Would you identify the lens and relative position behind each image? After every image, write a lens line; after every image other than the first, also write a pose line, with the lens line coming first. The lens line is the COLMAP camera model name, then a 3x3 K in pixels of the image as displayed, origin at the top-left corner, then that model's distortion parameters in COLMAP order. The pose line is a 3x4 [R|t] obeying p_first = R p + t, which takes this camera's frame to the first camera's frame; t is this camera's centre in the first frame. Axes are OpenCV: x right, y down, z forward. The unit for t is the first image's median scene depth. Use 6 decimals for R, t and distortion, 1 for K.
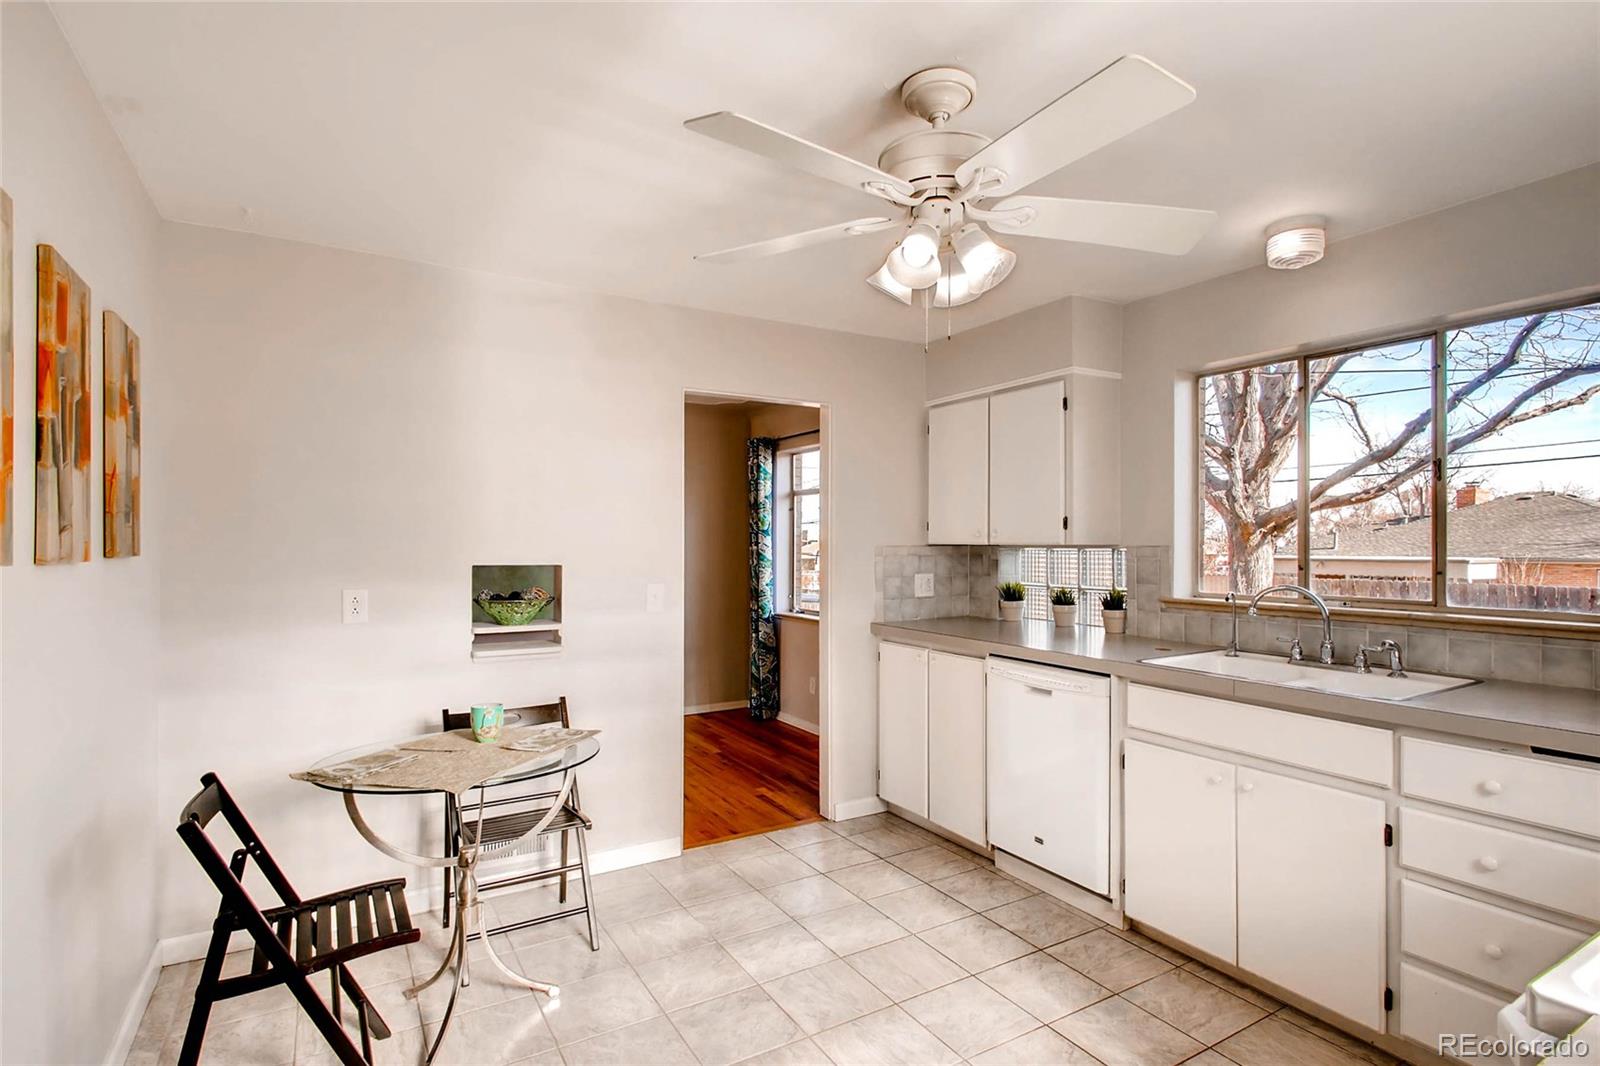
lens RADIAL K [[822.3, 0, 809.4], [0, 822.3, 539.0], [0, 0, 1]] dist [0.003891, 0.000557]
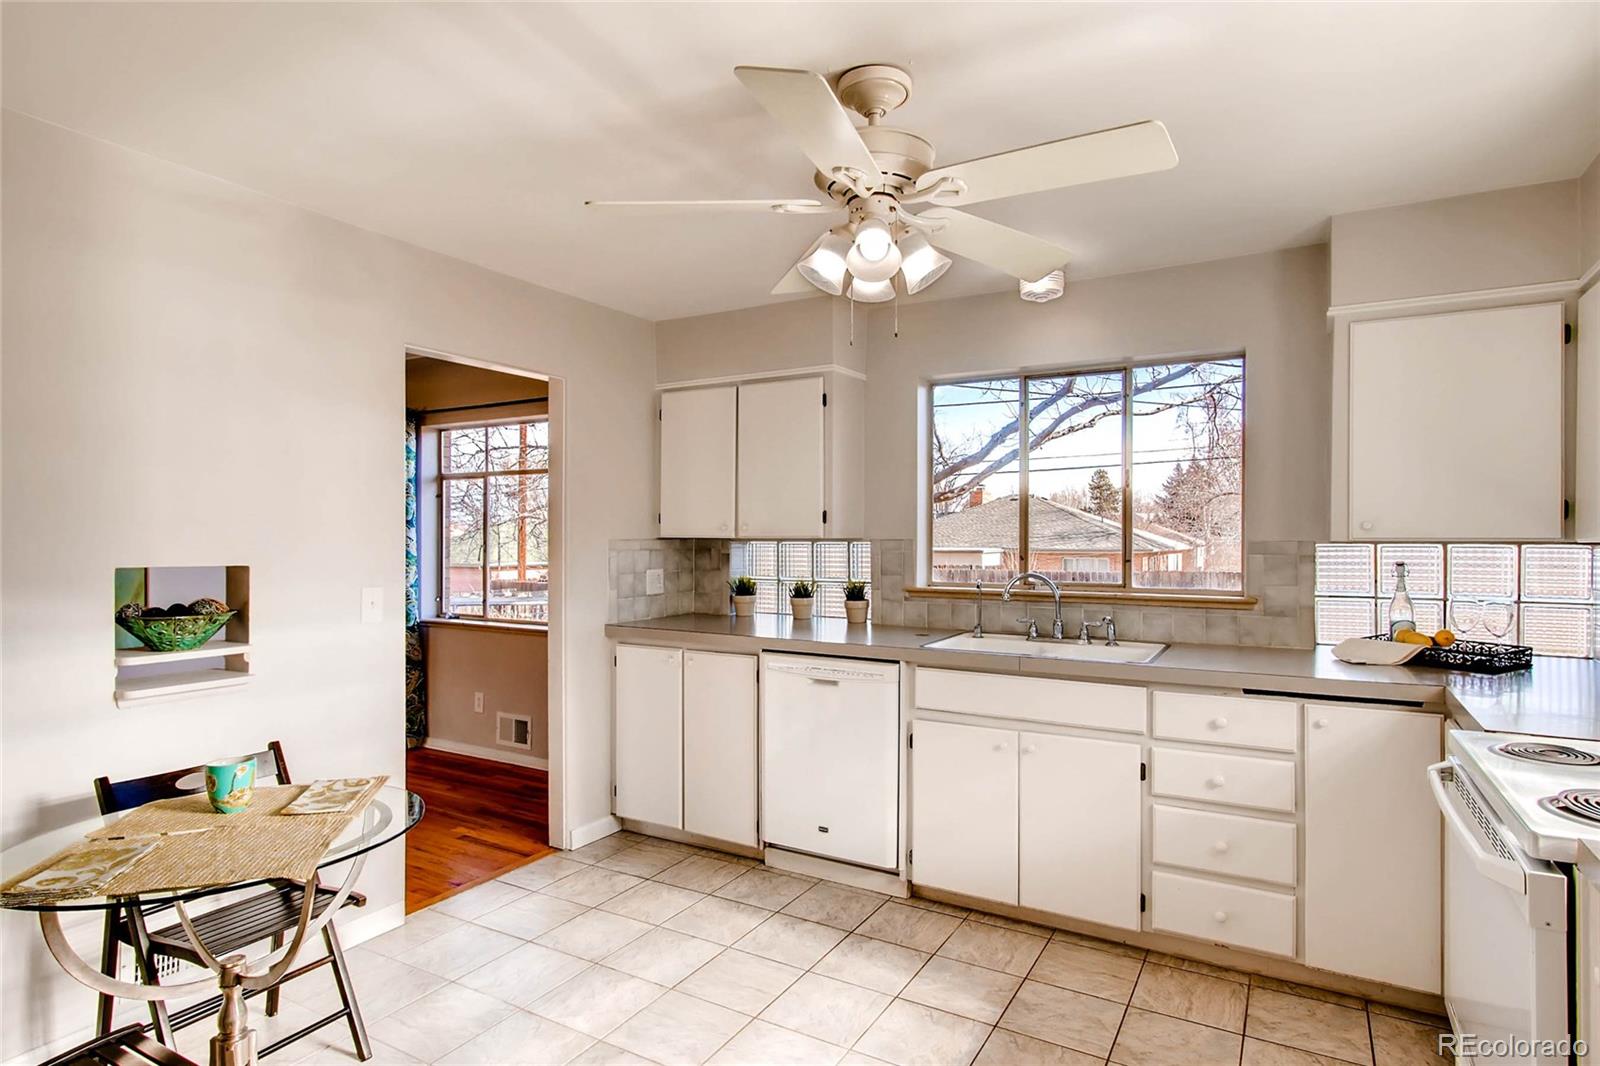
lens RADIAL K [[883.0, 0, 804.2], [0, 883.0, 536.3], [0, 0, 1]] dist [0.001255, -0.001119]
pose [[0.871011, 0.000574, 0.491264, -0.253986], [-0.003561, 0.999980, 0.005146, -0.001033], [-0.491251, -0.006231, 0.870996, 0.057567]]
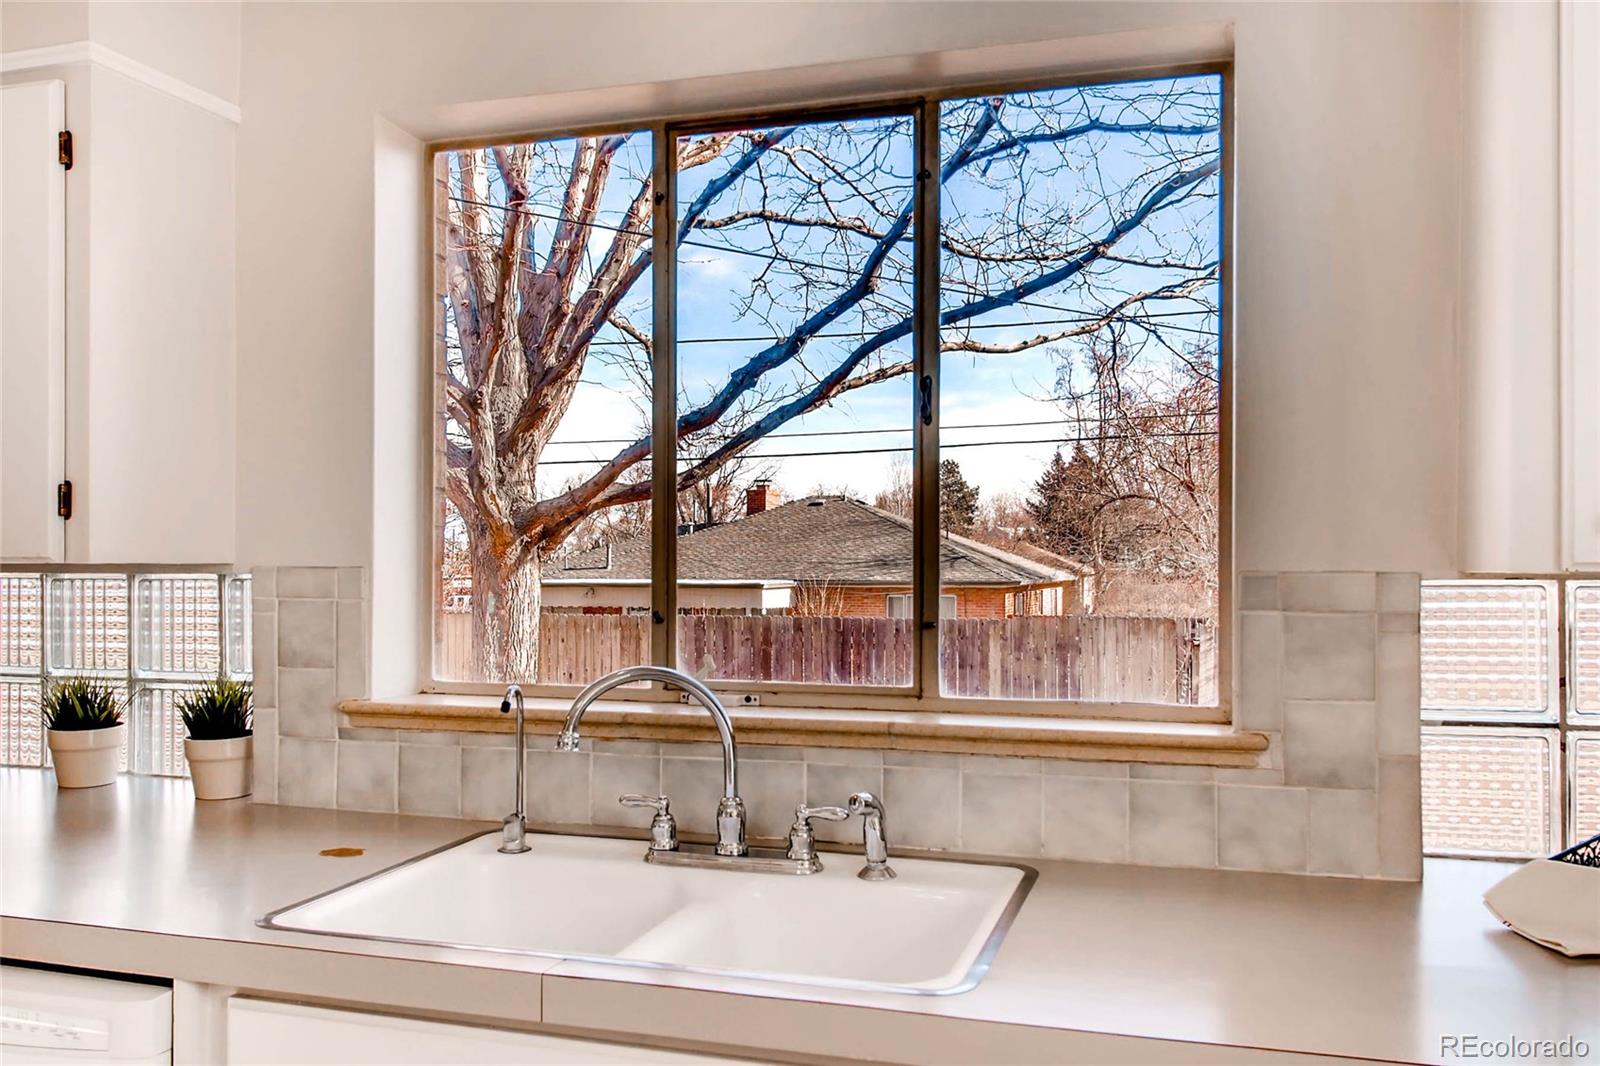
lens RADIAL K [[1323.9, 0, 817.6], [0, 1323.9, 556.5], [0, 0, 1]] dist [0.013558, -0.008014]
pose [[0.741849, 0.003754, 0.670556, 0.176042], [-0.005382, 0.999985, 0.000356, 0.002211], [-0.670545, -0.003873, 0.741859, 0.388650]]
